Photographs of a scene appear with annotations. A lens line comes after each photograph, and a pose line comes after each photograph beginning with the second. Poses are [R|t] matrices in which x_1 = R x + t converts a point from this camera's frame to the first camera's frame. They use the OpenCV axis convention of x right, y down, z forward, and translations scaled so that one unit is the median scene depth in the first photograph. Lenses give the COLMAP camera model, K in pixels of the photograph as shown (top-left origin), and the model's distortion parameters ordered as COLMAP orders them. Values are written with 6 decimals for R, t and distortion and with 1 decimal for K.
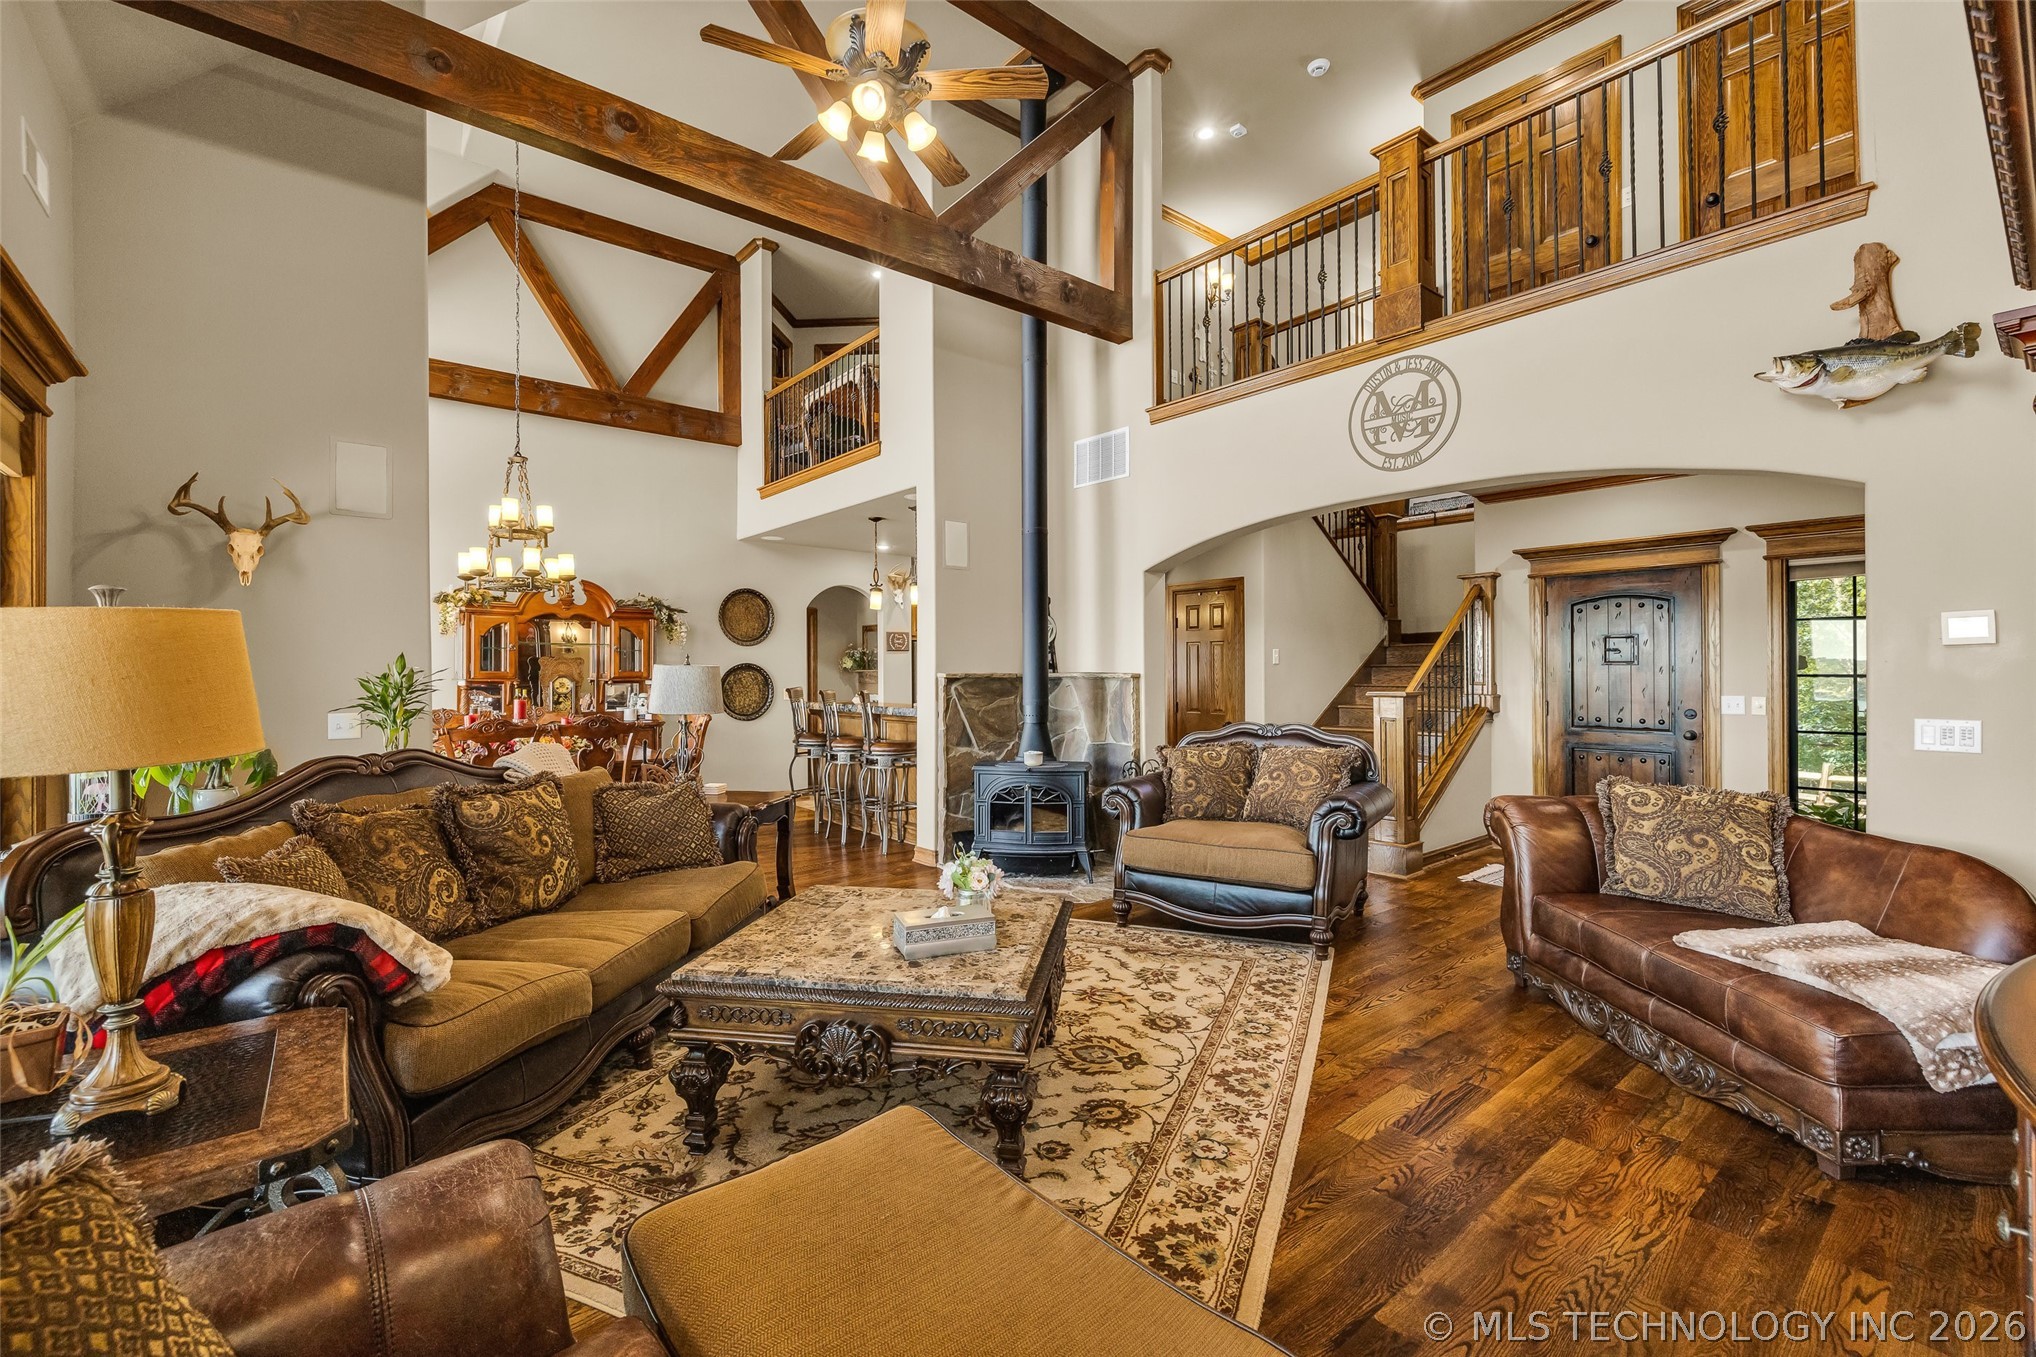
lens RADIAL K [[862.4, 0, 1011.7], [0, 862.4, 667.7], [0, 0, 1]] dist [0.001996, 0.000217]
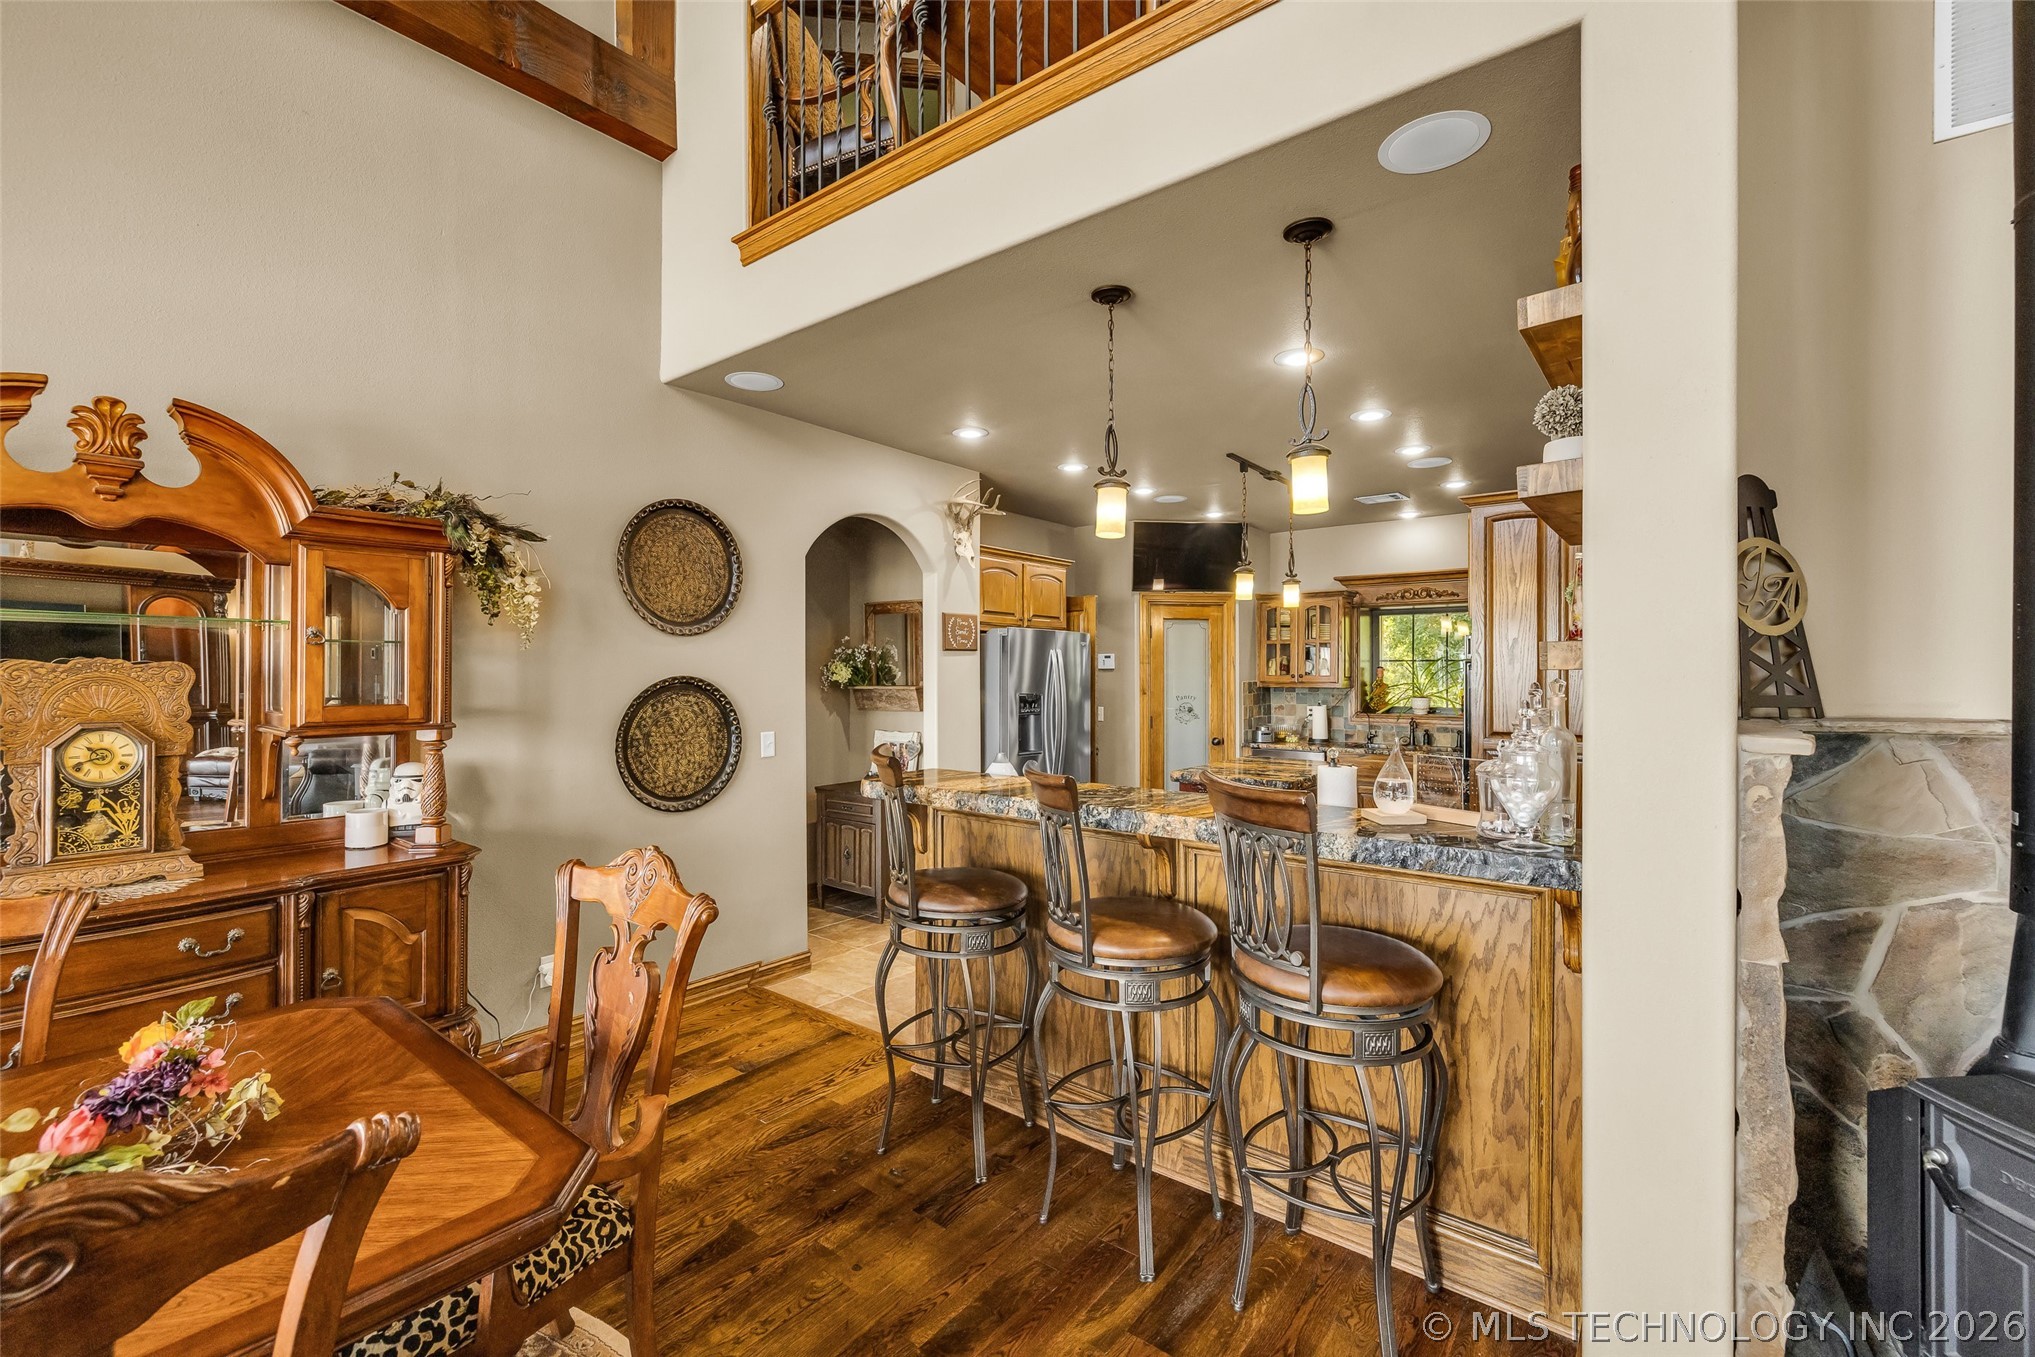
lens RADIAL K [[862.0, 0, 1012.3], [0, 862.0, 682.5], [0, 0, 1]] dist [0.001996, 0.000217]
pose [[0.977017, 0.000172, 0.213160, -0.379080], [-0.002879, 0.999919, 0.012389, -0.012551], [-0.213141, -0.012718, 0.976939, 0.874416]]
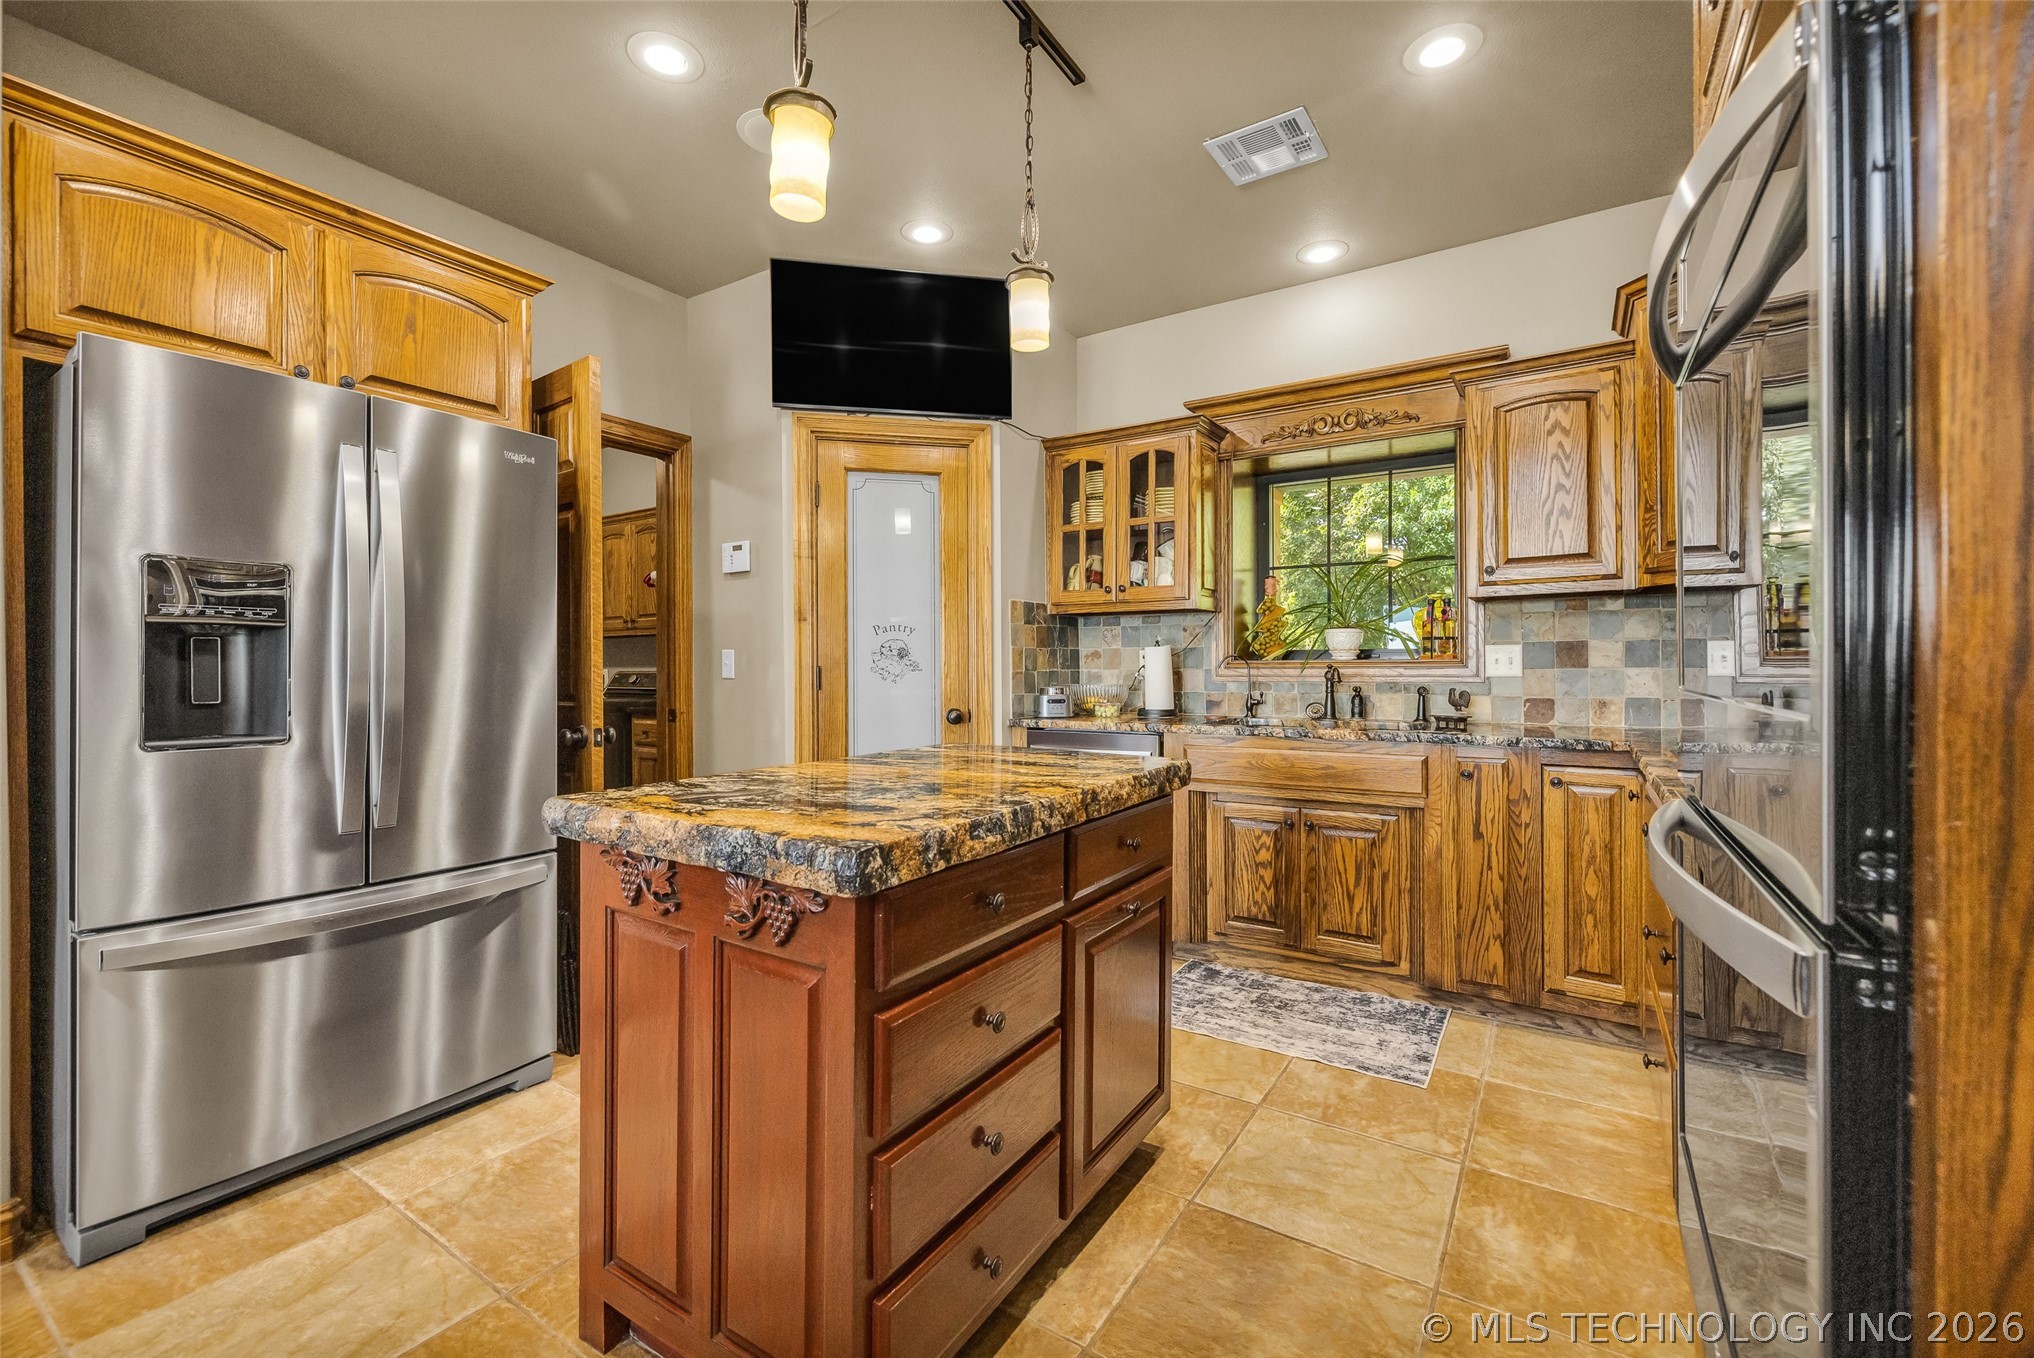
lens RADIAL K [[861.5, 0, 1014.2], [0, 861.5, 671.1], [0, 0, 1]] dist [0.001996, 0.000217]
pose [[0.948805, -0.003380, 0.315844, 0.032691], [0.000177, 0.999948, 0.010170, 0.050546], [-0.315862, -0.009594, 0.948757, 1.442163]]
